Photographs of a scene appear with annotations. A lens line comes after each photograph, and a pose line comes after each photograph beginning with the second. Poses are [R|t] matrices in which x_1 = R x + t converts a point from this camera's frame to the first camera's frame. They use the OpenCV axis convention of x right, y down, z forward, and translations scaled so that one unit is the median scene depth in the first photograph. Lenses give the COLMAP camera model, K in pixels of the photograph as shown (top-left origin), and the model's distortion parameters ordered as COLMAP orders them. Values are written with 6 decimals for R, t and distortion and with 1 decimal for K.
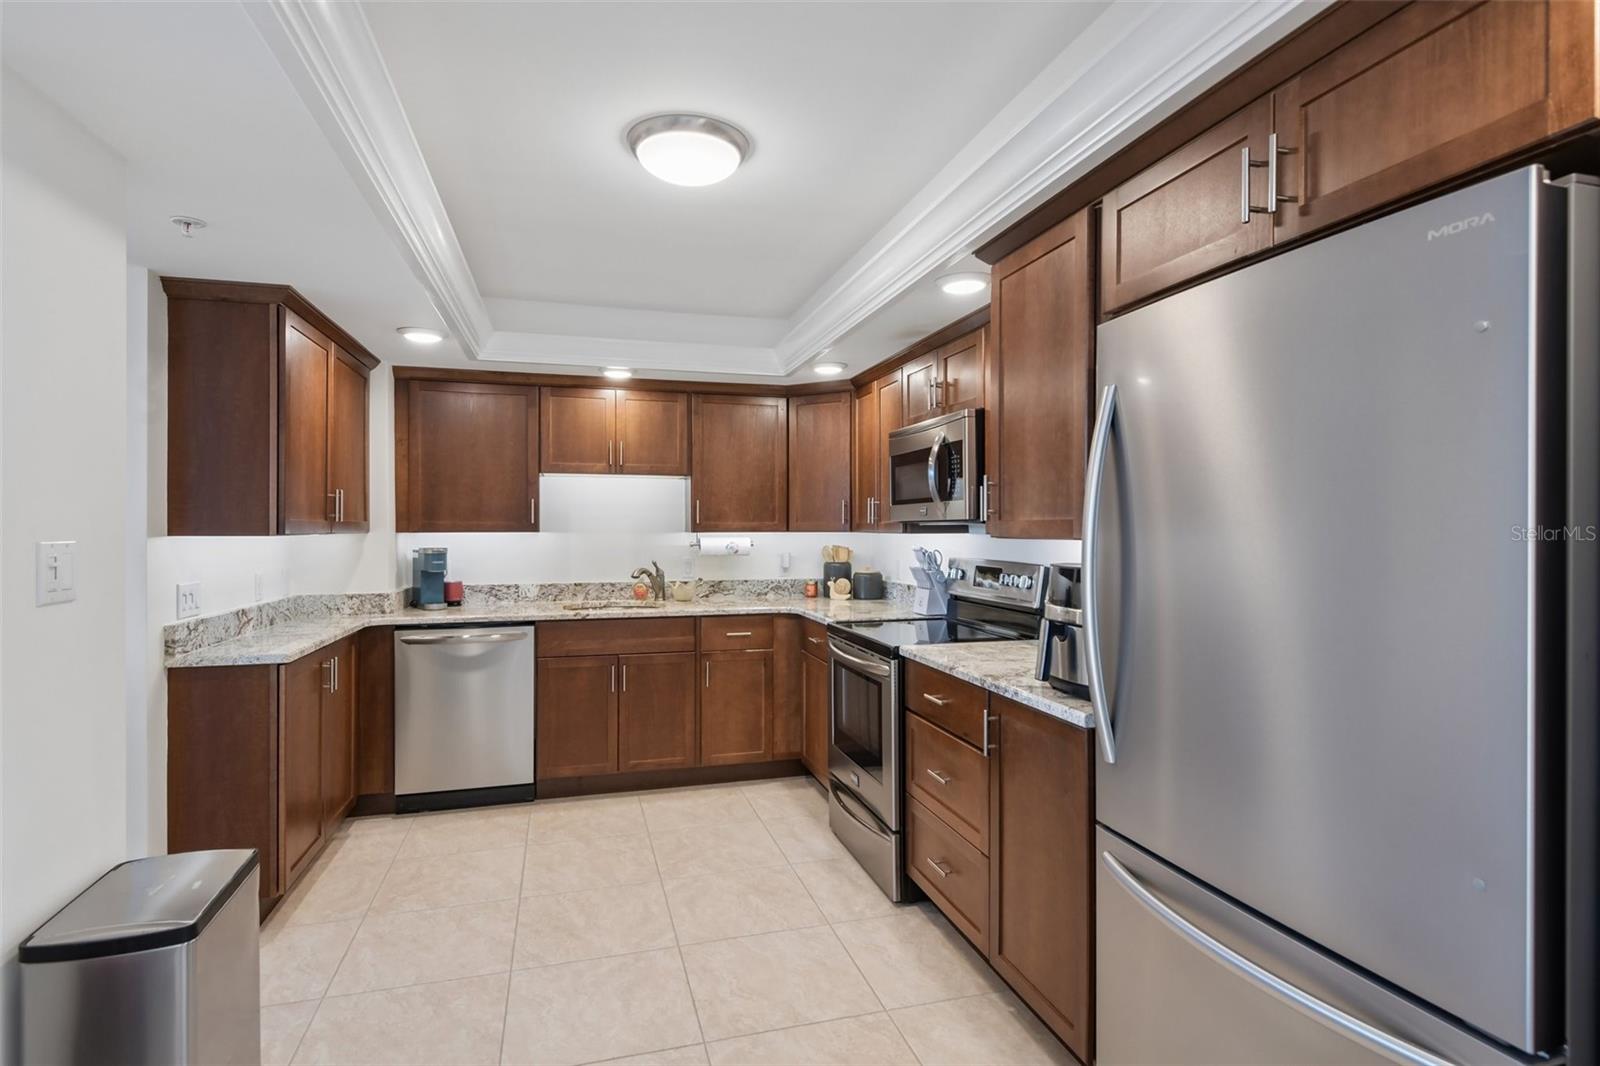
lens RADIAL K [[823.3, 0, 800.0], [0, 823.3, 533.0], [0, 0, 1]] dist [0.034339, -0.000150]
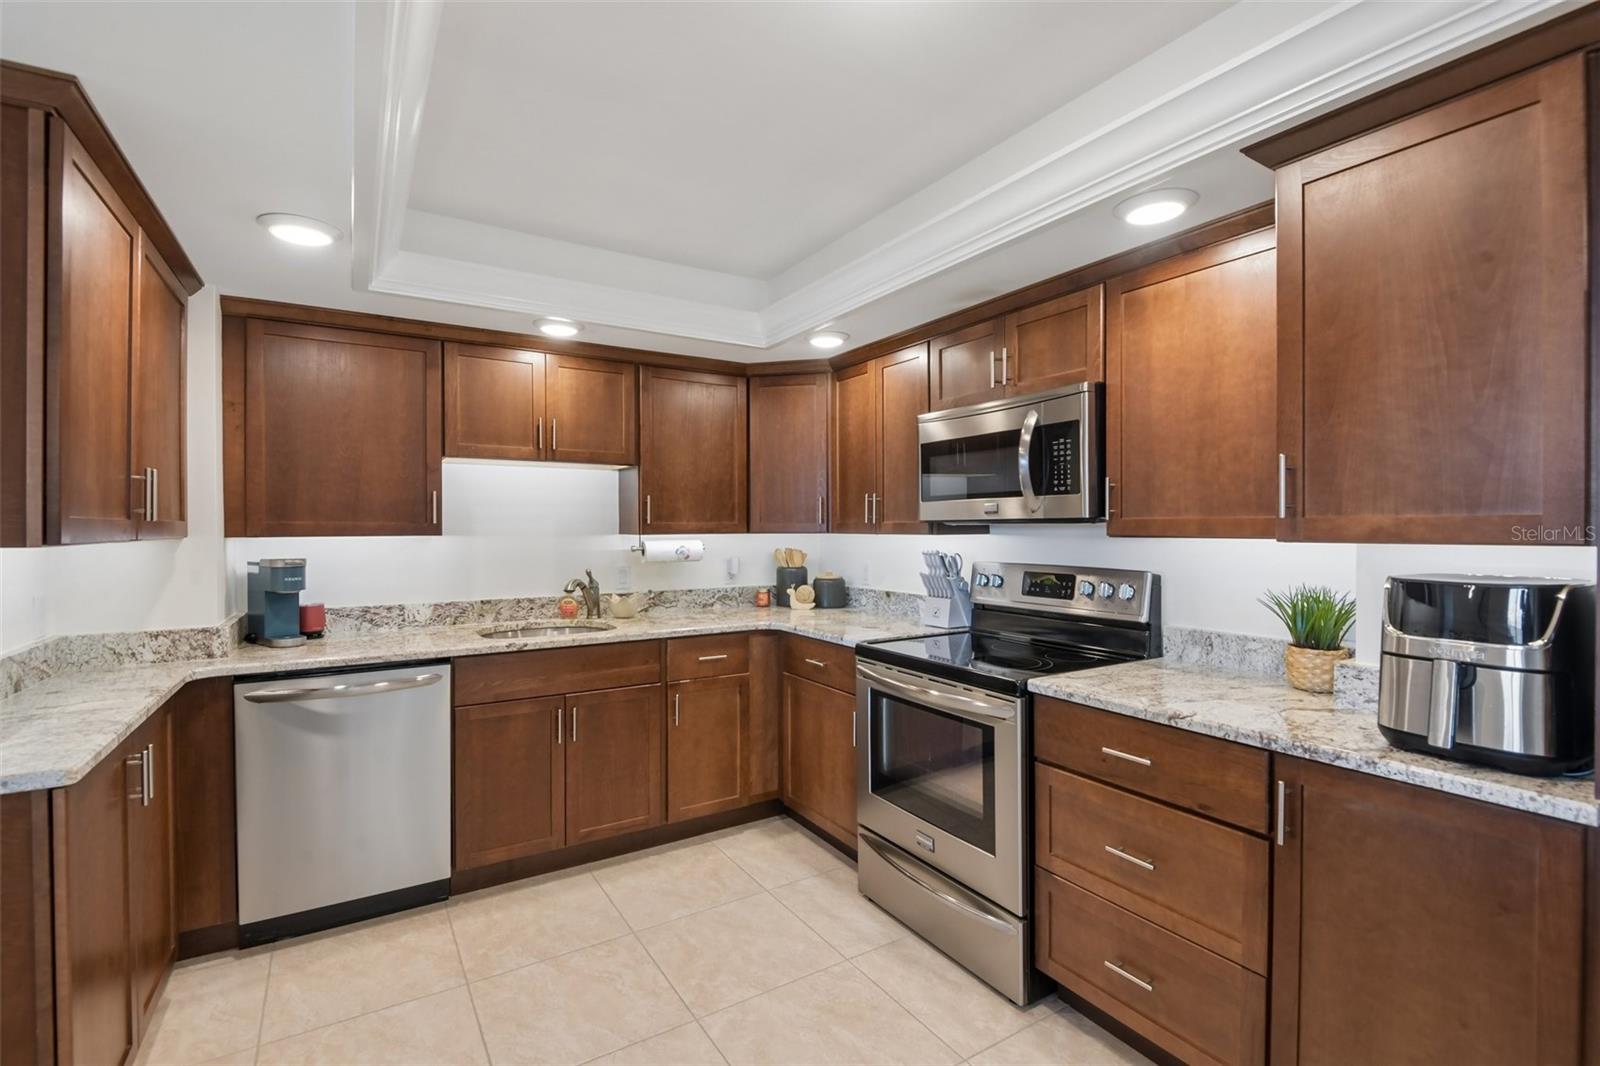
lens RADIAL K [[726.2, 0, 800.6], [0, 726.2, 534.3], [0, 0, 1]] dist [0.012984, -0.017500]
pose [[0.959657, -0.005566, 0.281117, -0.195198], [0.004963, 0.999984, 0.002858, -0.002497], [-0.281128, -0.001348, 0.959669, 0.282346]]
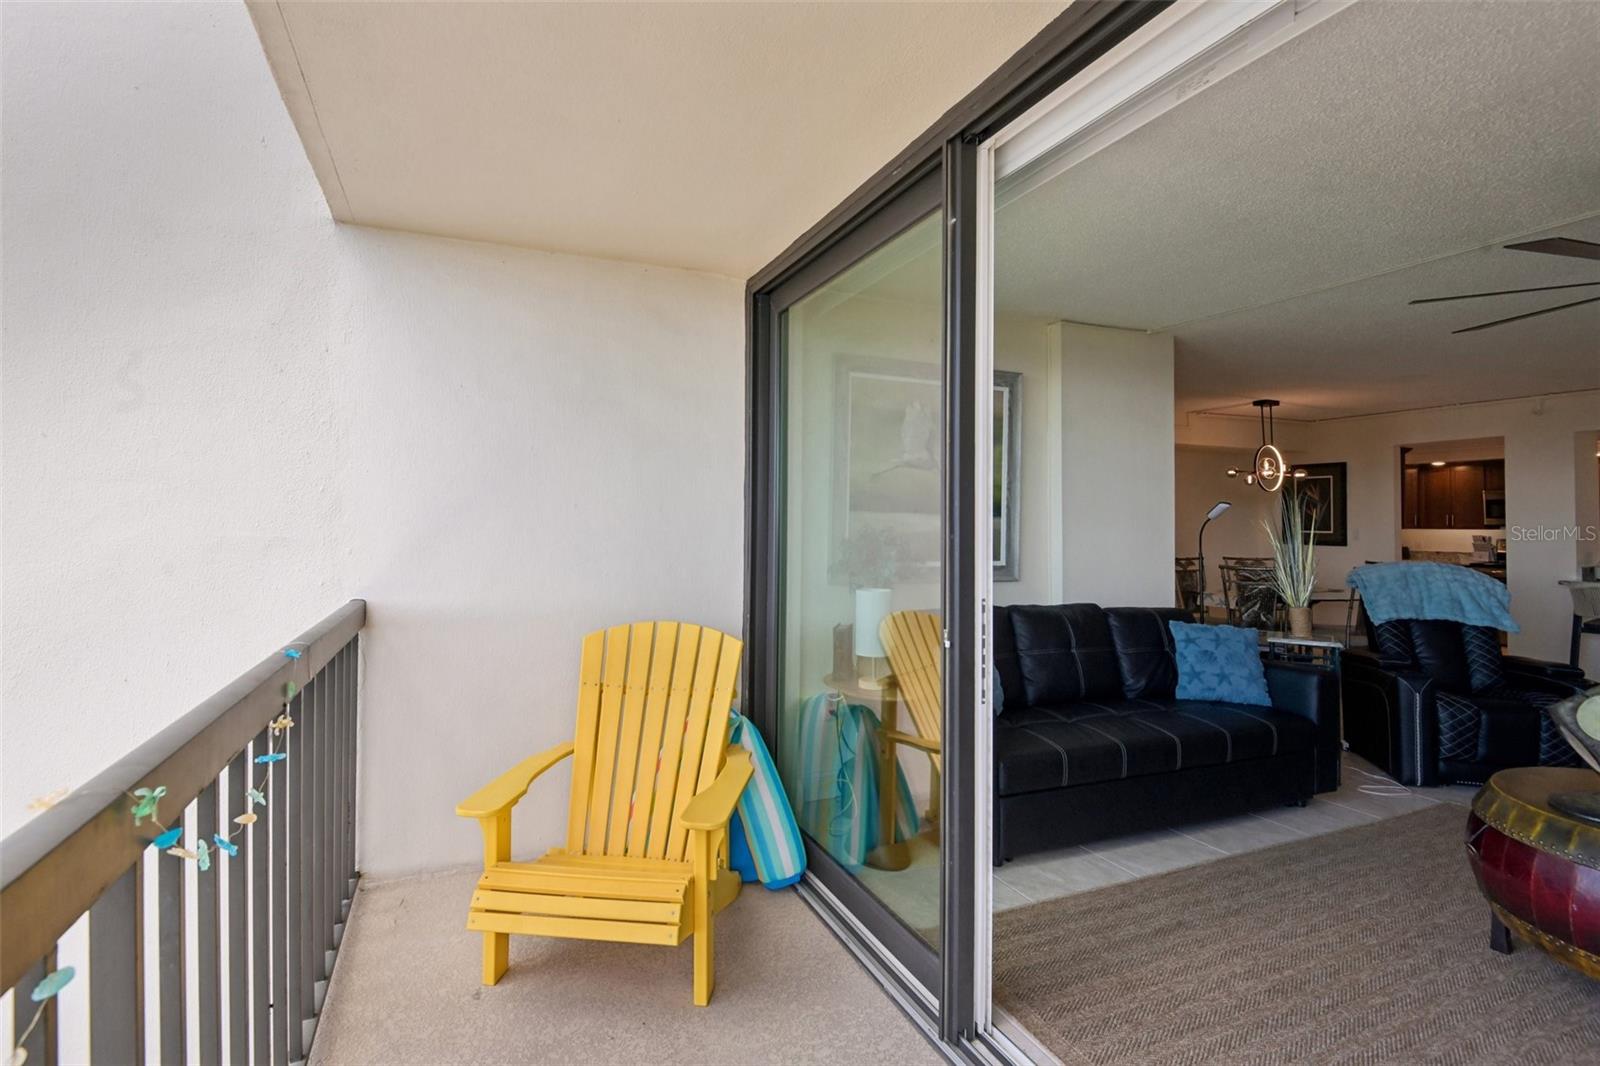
lens RADIAL K [[731.4, 0, 798.2], [0, 731.4, 523.8], [0, 0, 1]] dist [0.023736, -0.017154]
pose [[0.988428, -0.000480, 0.151691, -2.158655], [0.002306, 0.999927, -0.011861, 0.006001], [-0.151675, 0.012074, 0.988357, -0.887223]]
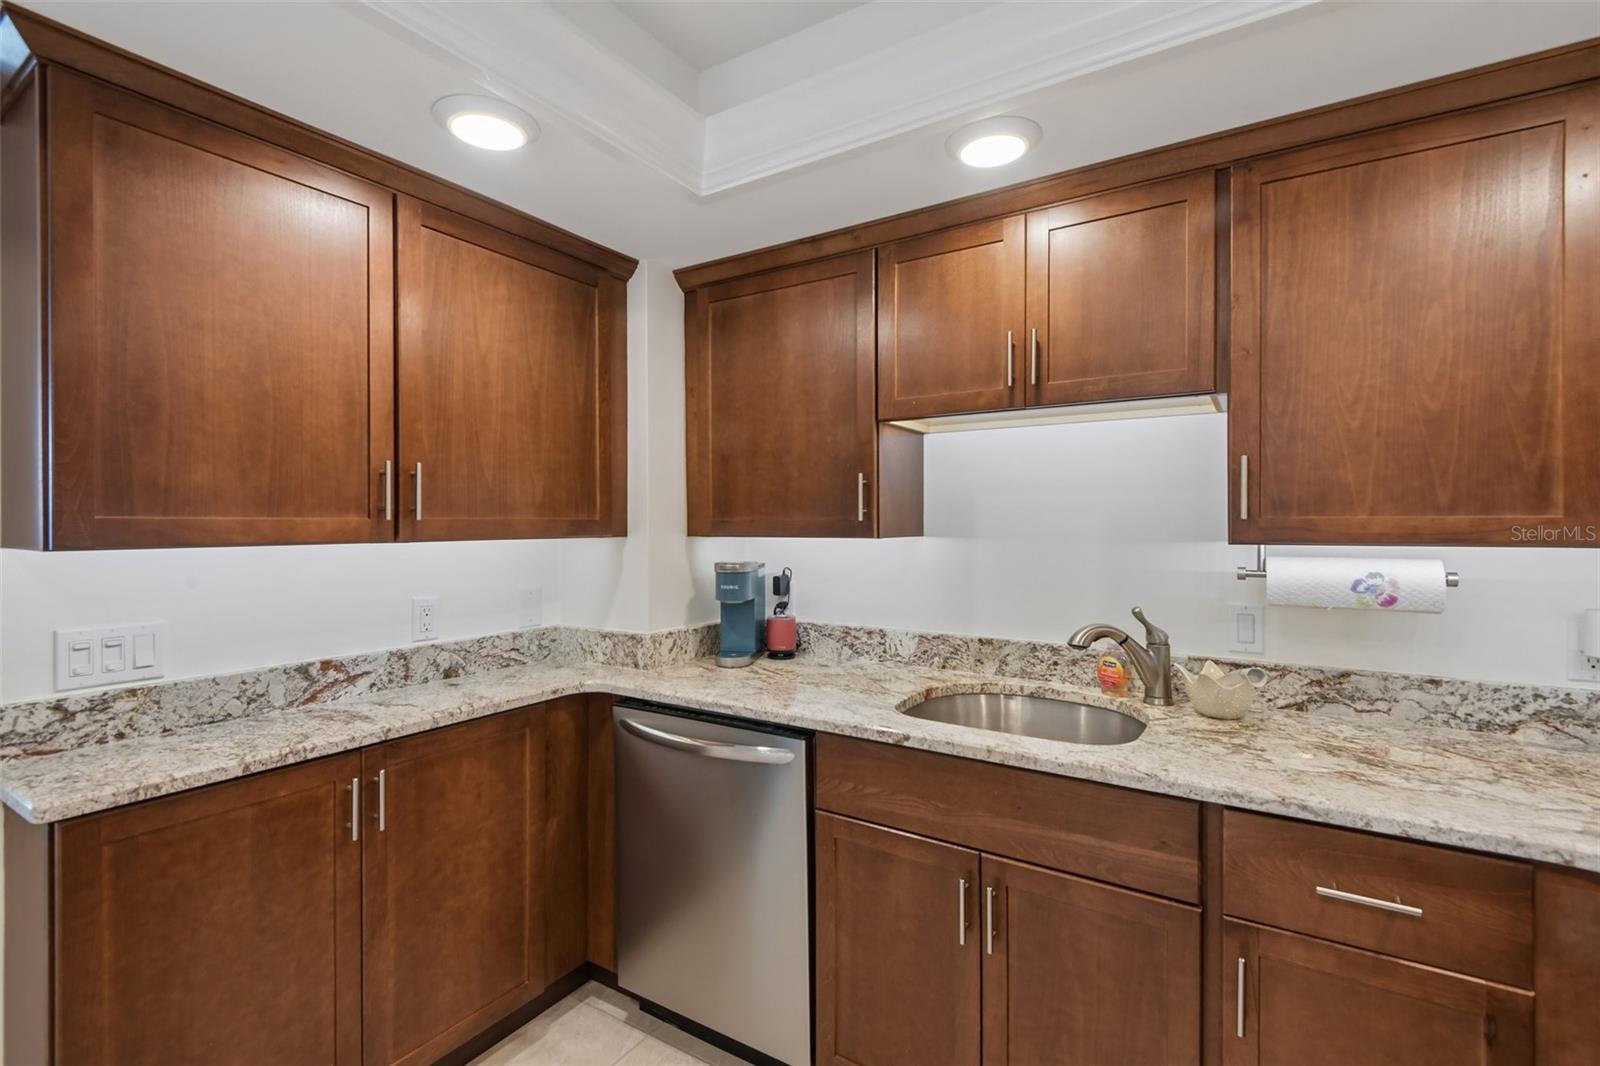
lens RADIAL K [[731.4, 0, 798.2], [0, 731.4, 523.8], [0, 0, 1]] dist [0.023736, -0.017154]
pose [[0.669327, 0.001469, -0.742966, -0.015919], [-0.003641, 0.999993, -0.001303, -0.009131], [0.742959, 0.003577, 0.669328, 0.683930]]
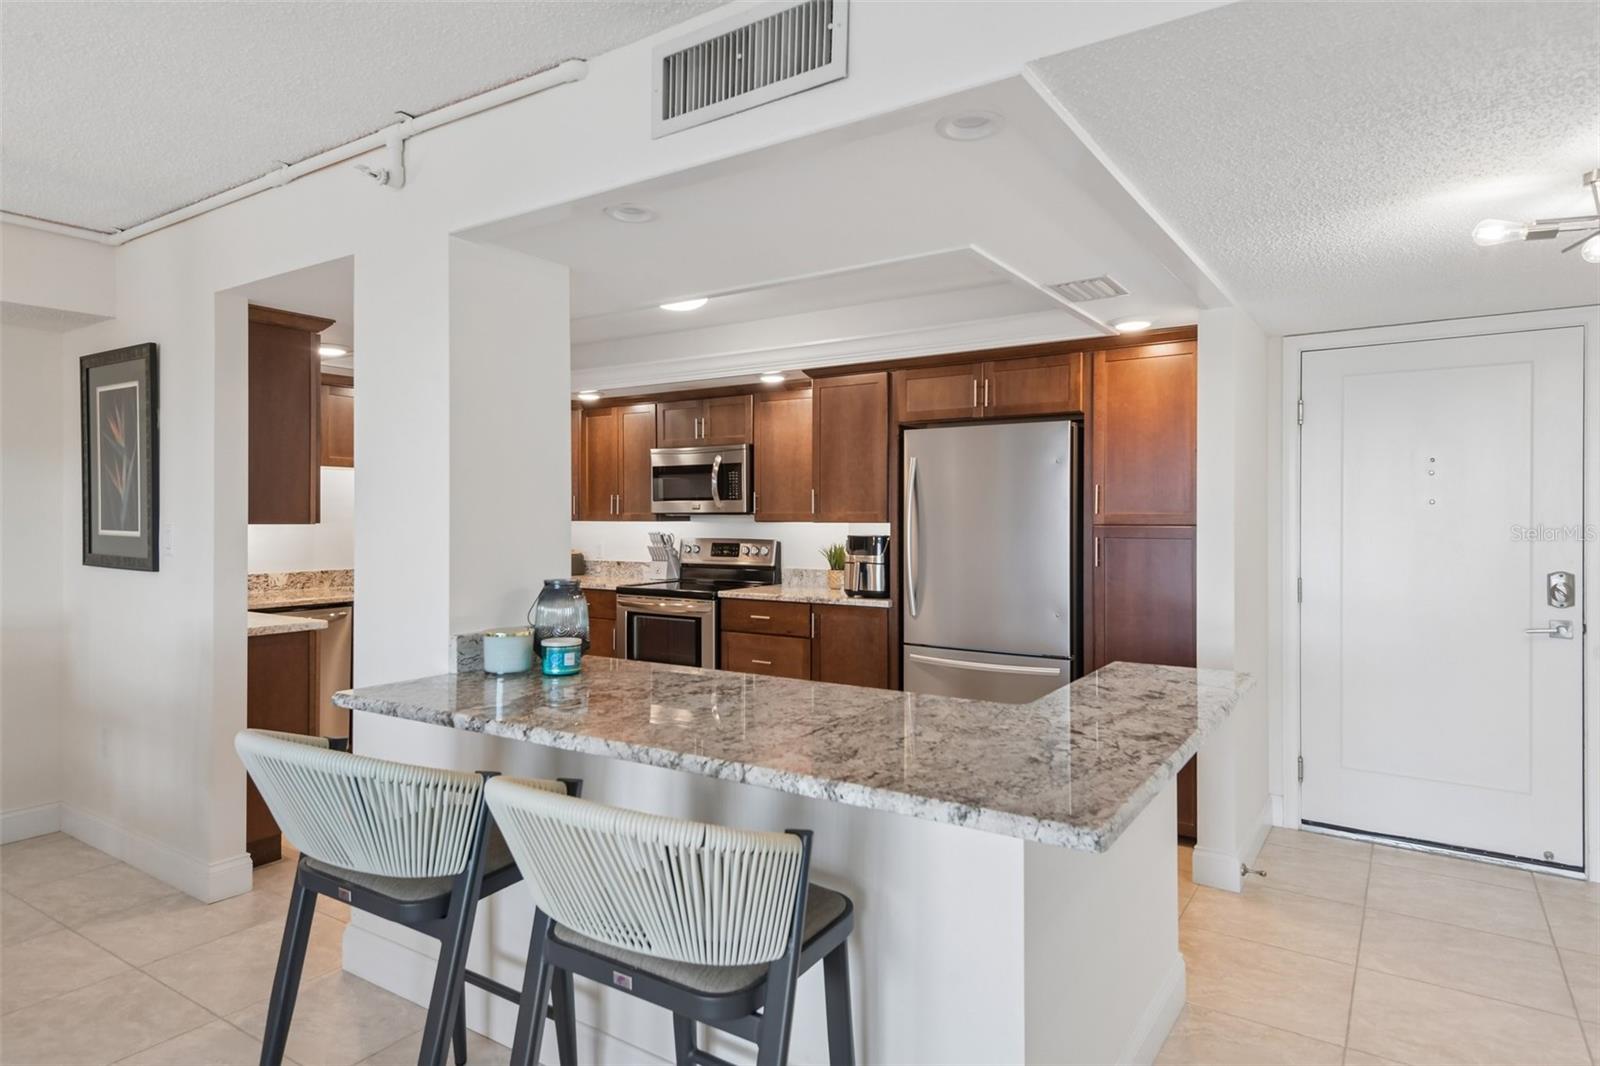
lens RADIAL K [[914.4, 0, 798.1], [0, 914.4, 519.8], [0, 0, 1]] dist [0.042469, -0.000015]
pose [[0.759228, -0.001861, 0.650822, -0.638869], [0.004989, 0.999983, -0.002961, 0.003216], [-0.650806, 0.005495, 0.759224, -0.308595]]
